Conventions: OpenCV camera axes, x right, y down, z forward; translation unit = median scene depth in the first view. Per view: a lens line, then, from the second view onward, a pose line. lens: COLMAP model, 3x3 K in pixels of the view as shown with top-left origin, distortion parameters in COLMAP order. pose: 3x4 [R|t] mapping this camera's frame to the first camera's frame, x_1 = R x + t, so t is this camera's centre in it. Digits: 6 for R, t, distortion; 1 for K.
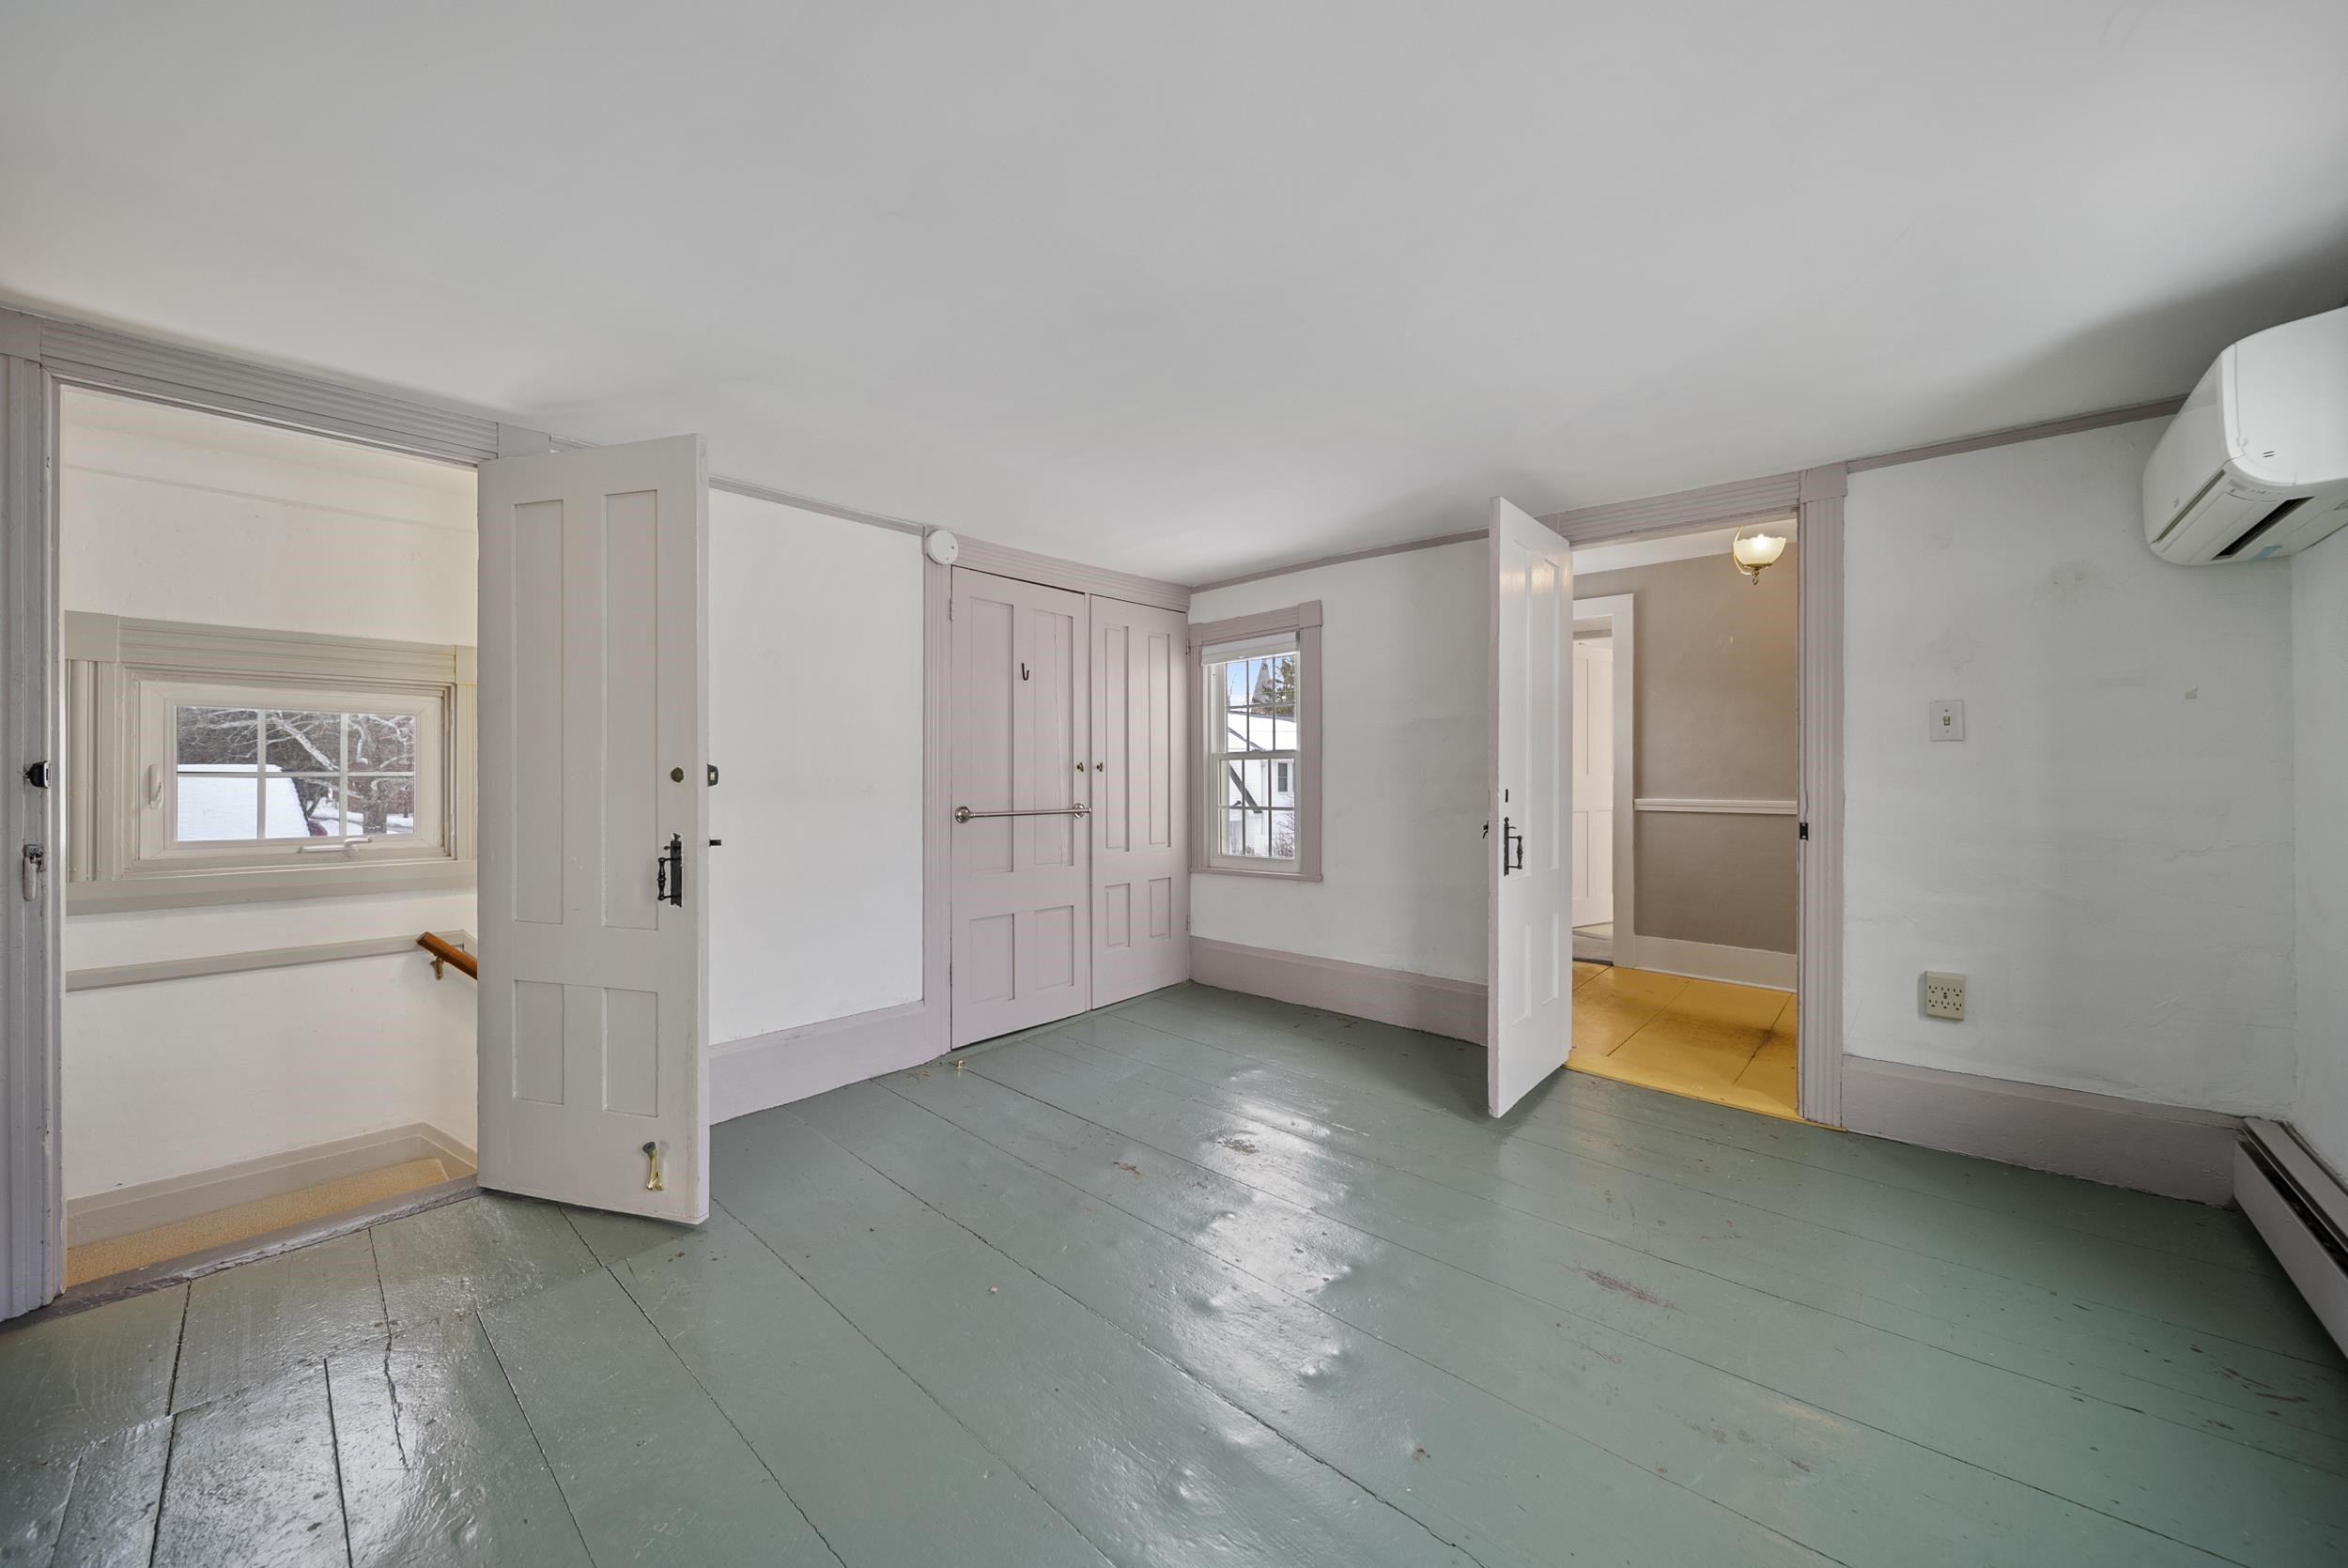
lens RADIAL K [[830.6, 0, 1165.5], [0, 830.6, 785.2], [0, 0, 1]] dist [-0.005341, -0.000330]
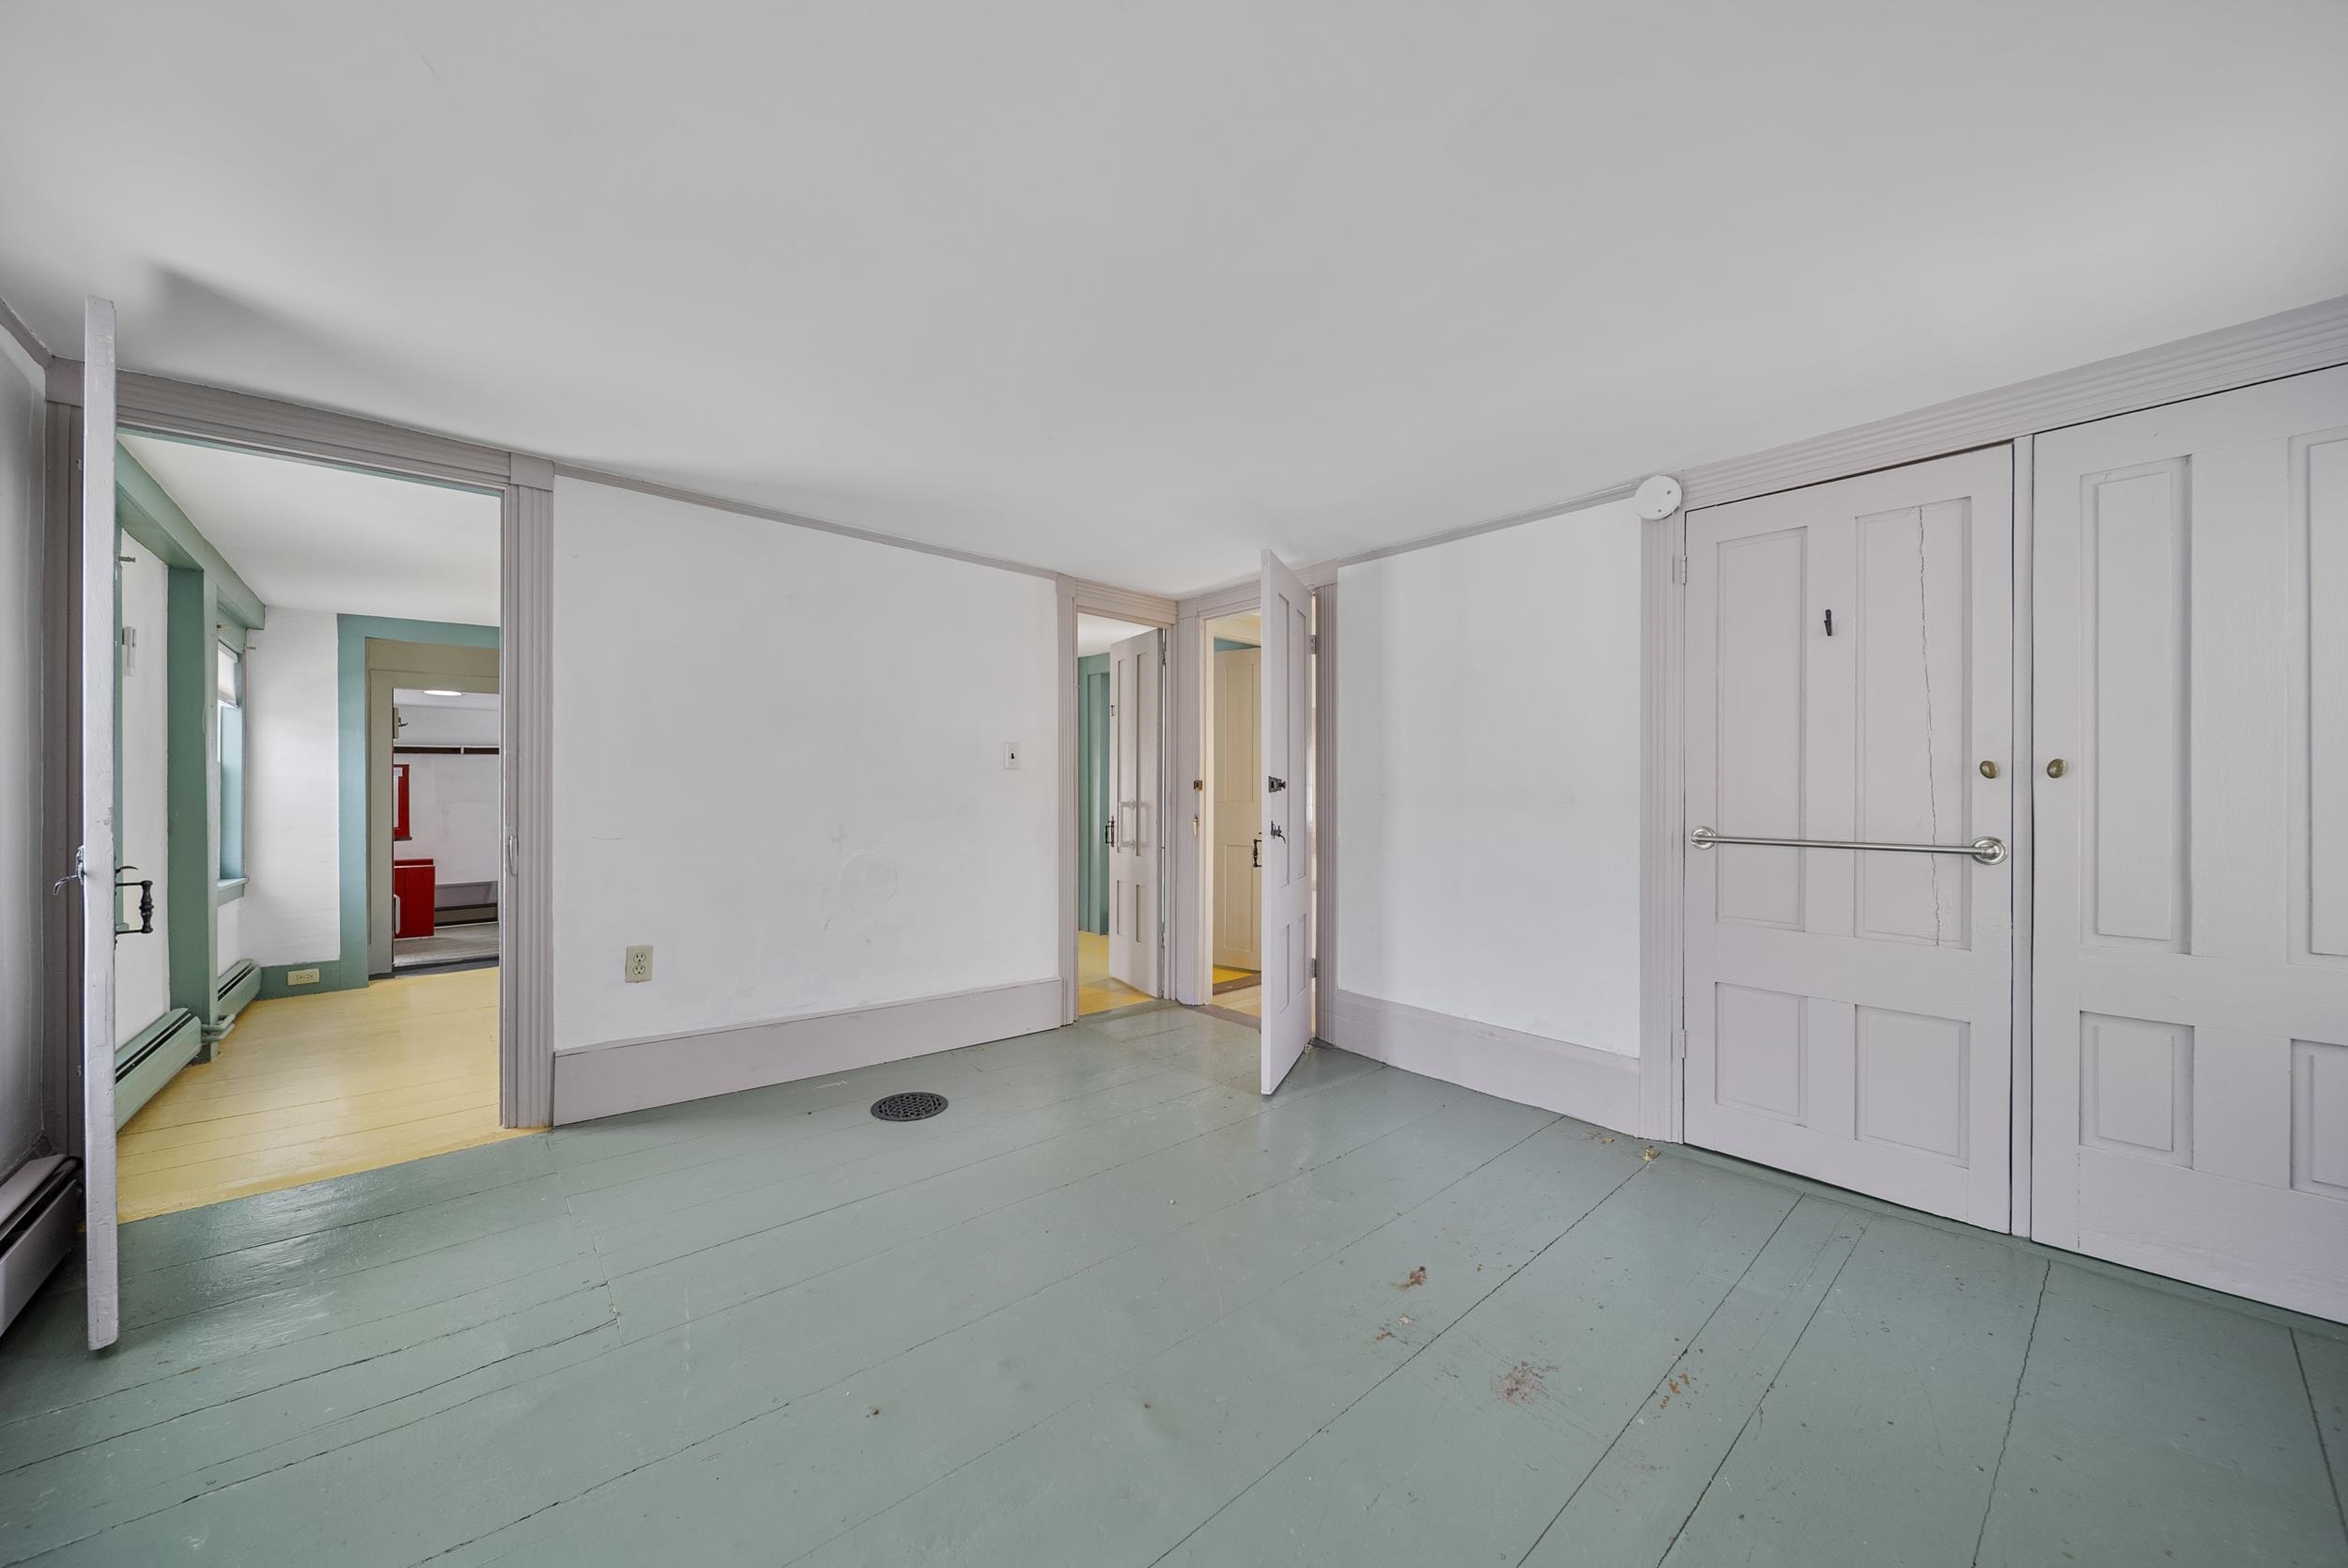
lens RADIAL K [[830.6, 0, 1165.5], [0, 830.6, 785.2], [0, 0, 1]] dist [-0.005341, -0.000330]
pose [[-0.110068, -0.003562, -0.993918, 0.525316], [-0.016120, 0.999868, -0.001798, -0.002455], [0.993793, 0.015824, -0.110111, 0.569792]]
